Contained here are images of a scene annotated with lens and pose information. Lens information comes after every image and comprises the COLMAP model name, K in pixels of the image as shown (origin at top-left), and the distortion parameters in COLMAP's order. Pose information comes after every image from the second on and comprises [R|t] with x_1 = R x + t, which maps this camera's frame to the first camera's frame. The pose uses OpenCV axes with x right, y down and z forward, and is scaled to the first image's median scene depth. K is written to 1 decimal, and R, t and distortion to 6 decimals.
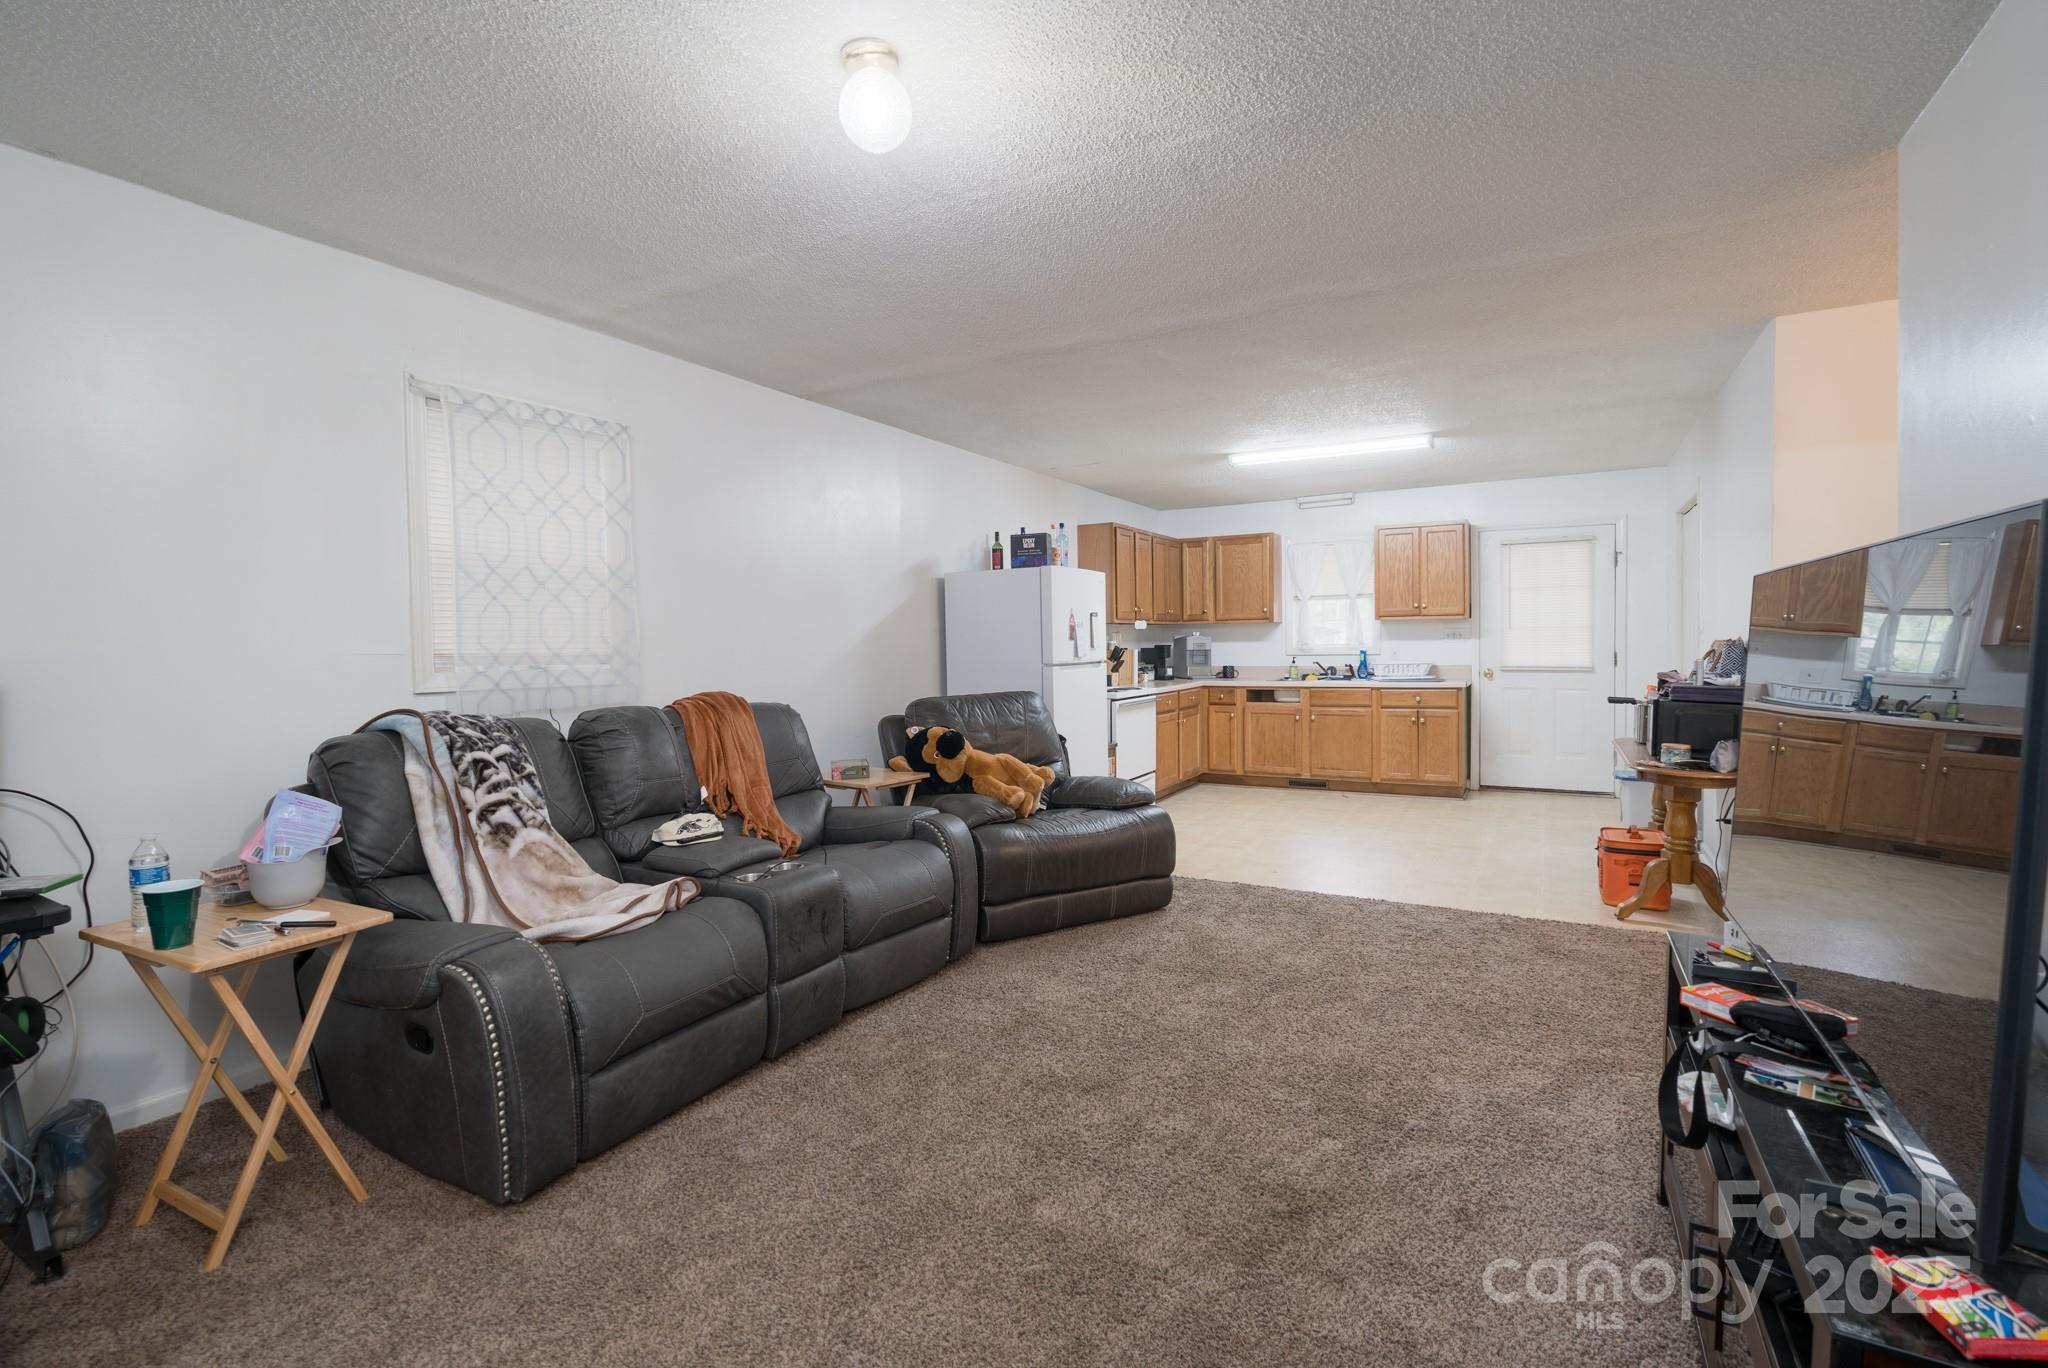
lens RADIAL K [[922.6, 0, 1026.4], [0, 922.6, 667.5], [0, 0, 1]] dist [-0.009157, 0.001043]
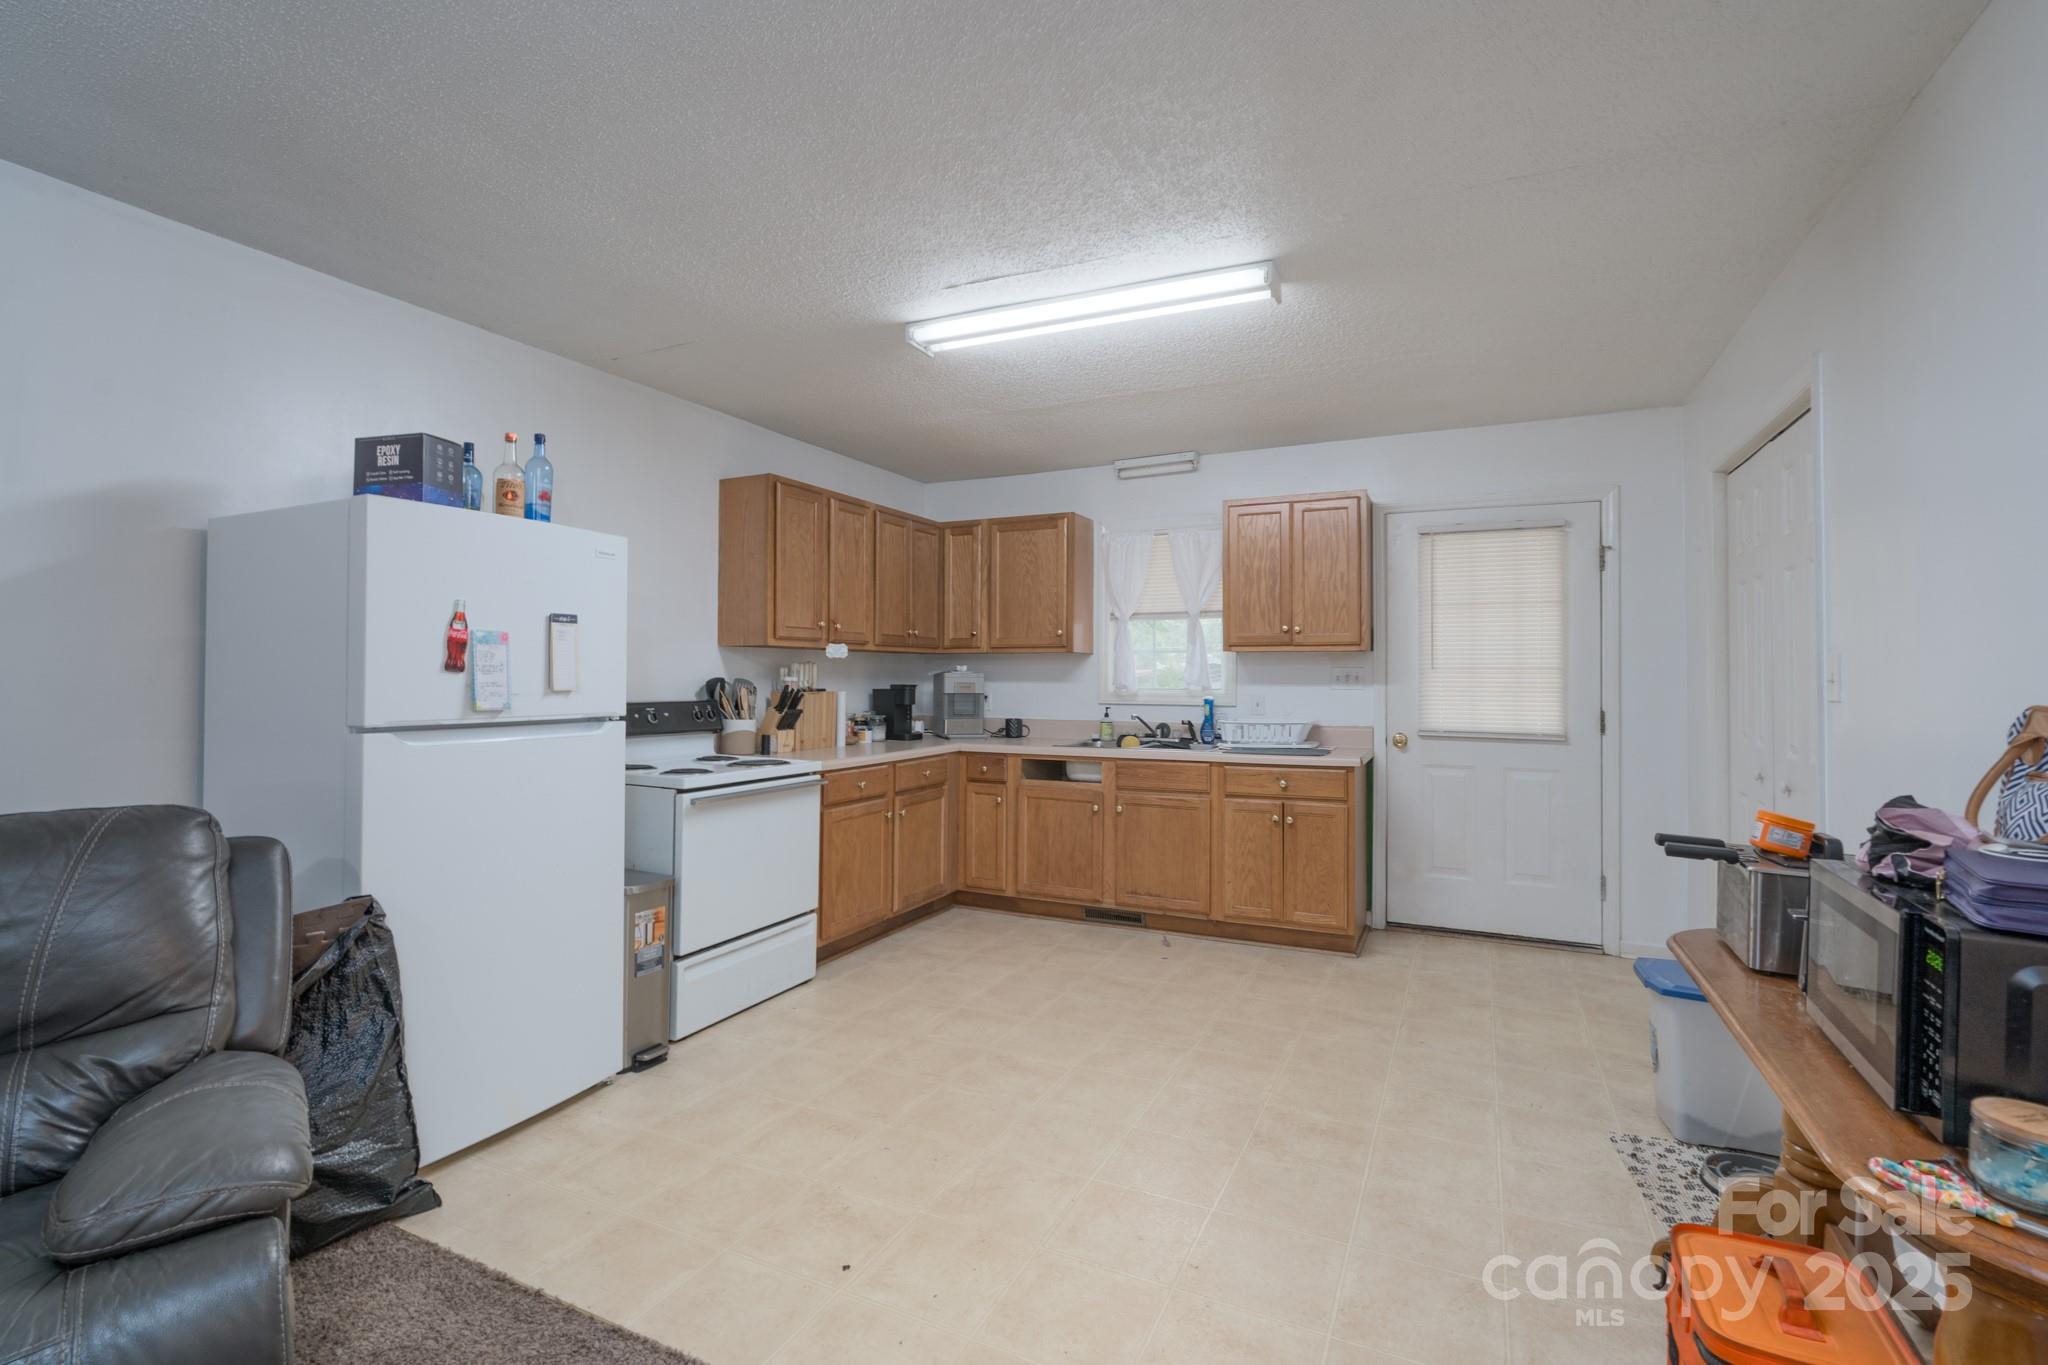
lens RADIAL K [[922.6, 0, 1028.9], [0, 922.6, 663.4], [0, 0, 1]] dist [-0.009157, 0.001043]
pose [[0.997838, 0.020598, 0.062414, 0.213042], [-0.017821, 0.998840, -0.044727, -0.013450], [-0.063263, 0.043518, 0.997048, 0.395605]]
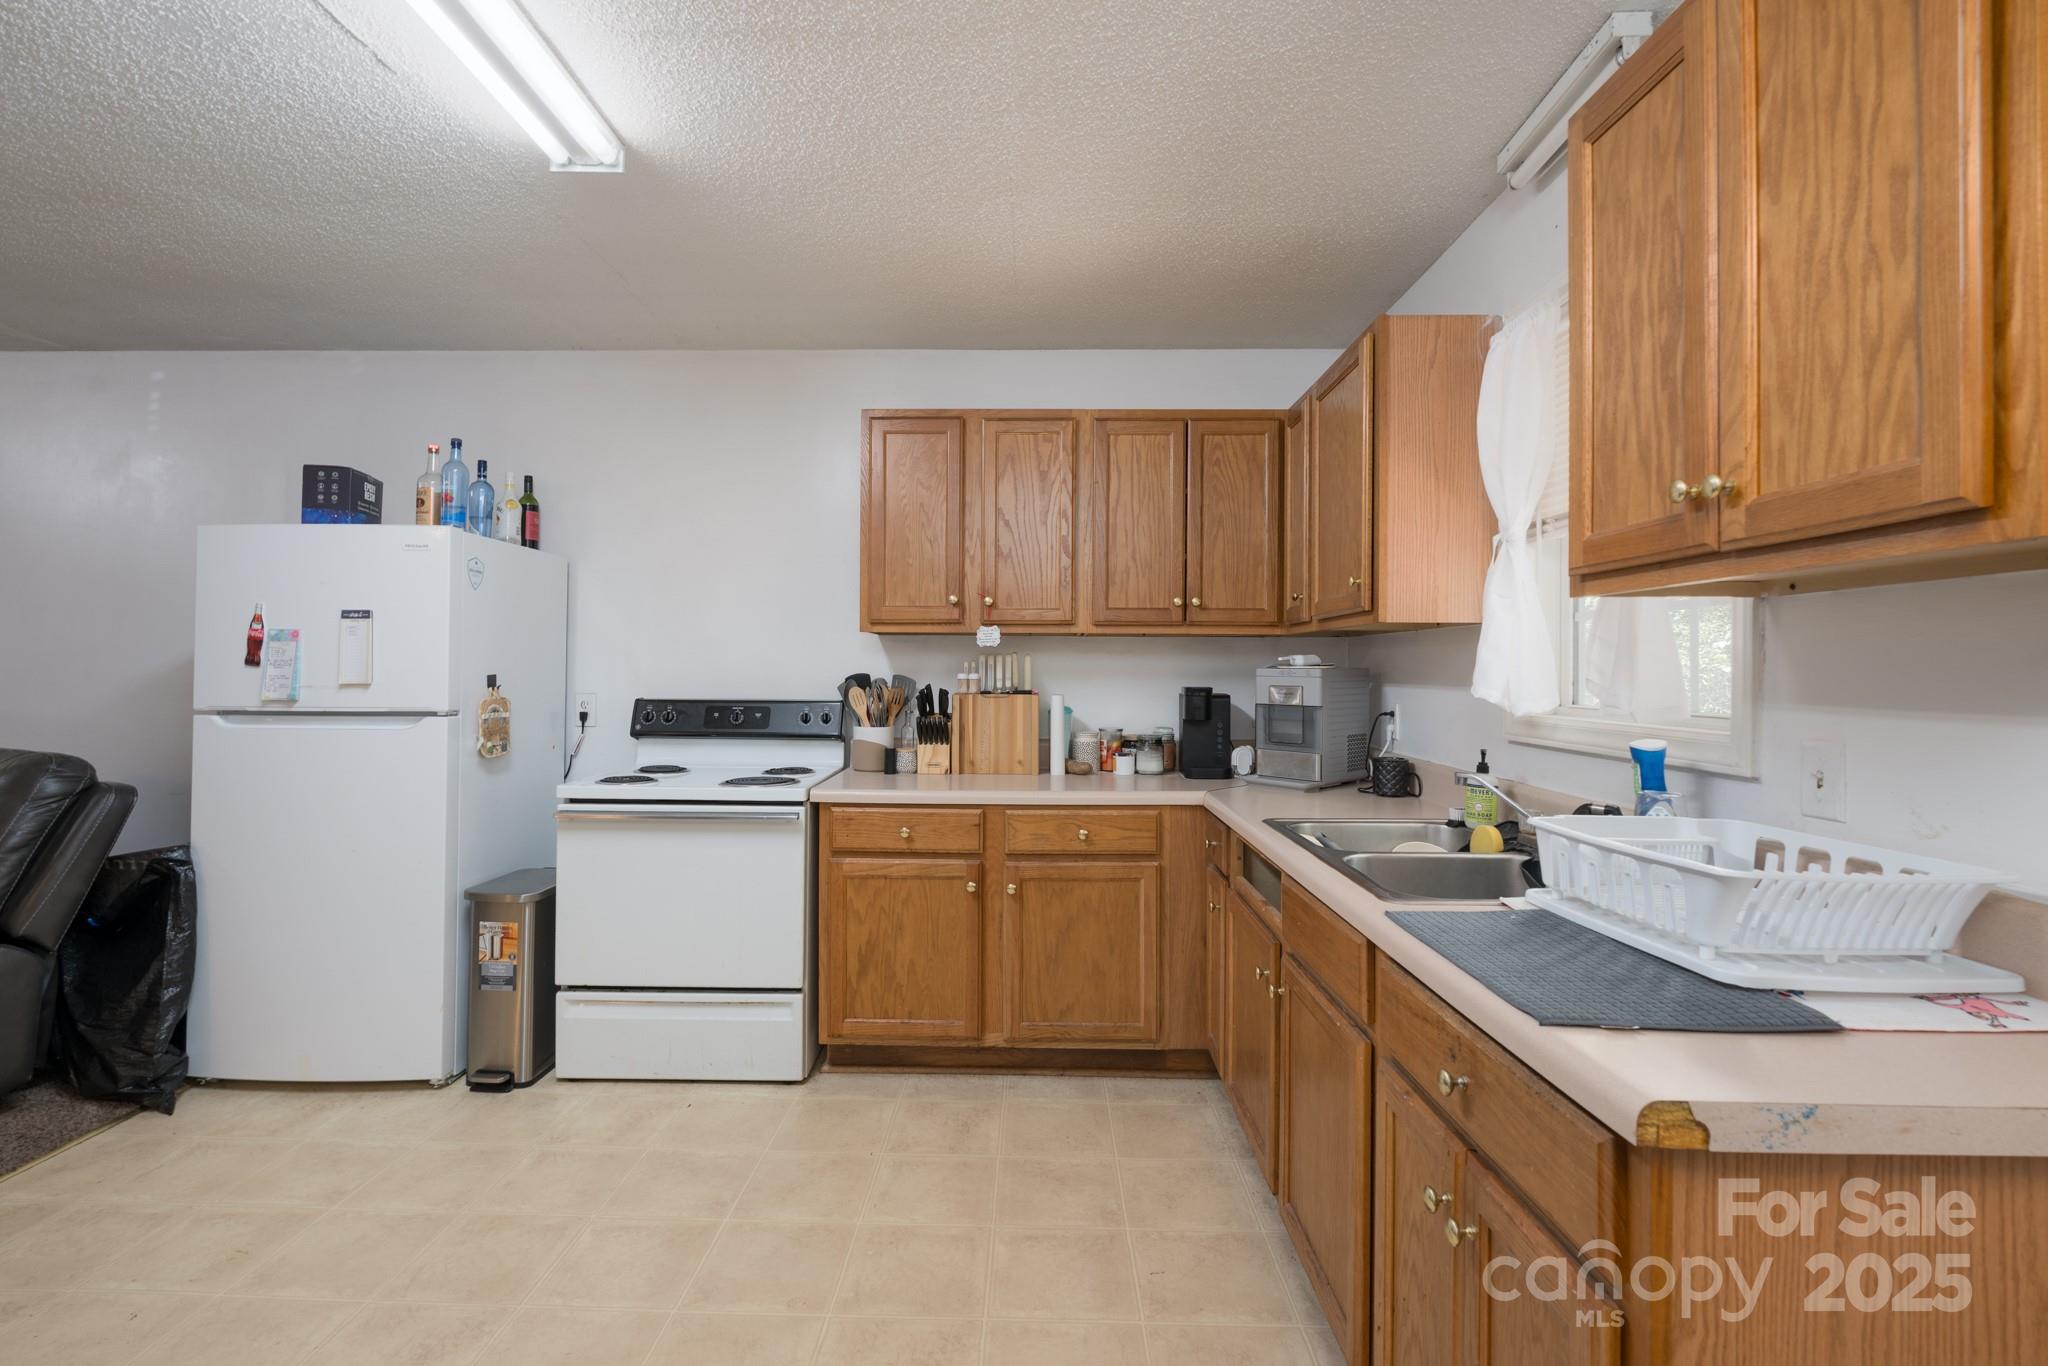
lens RADIAL K [[922.6, 0, 1024.2], [0, 922.6, 662.3], [0, 0, 1]] dist [-0.009157, 0.001043]
pose [[0.472752, 0.013634, -0.881090, 0.504810], [-0.040336, 0.999167, -0.006181, -0.032781], [0.880272, 0.038462, 0.472908, 0.821355]]
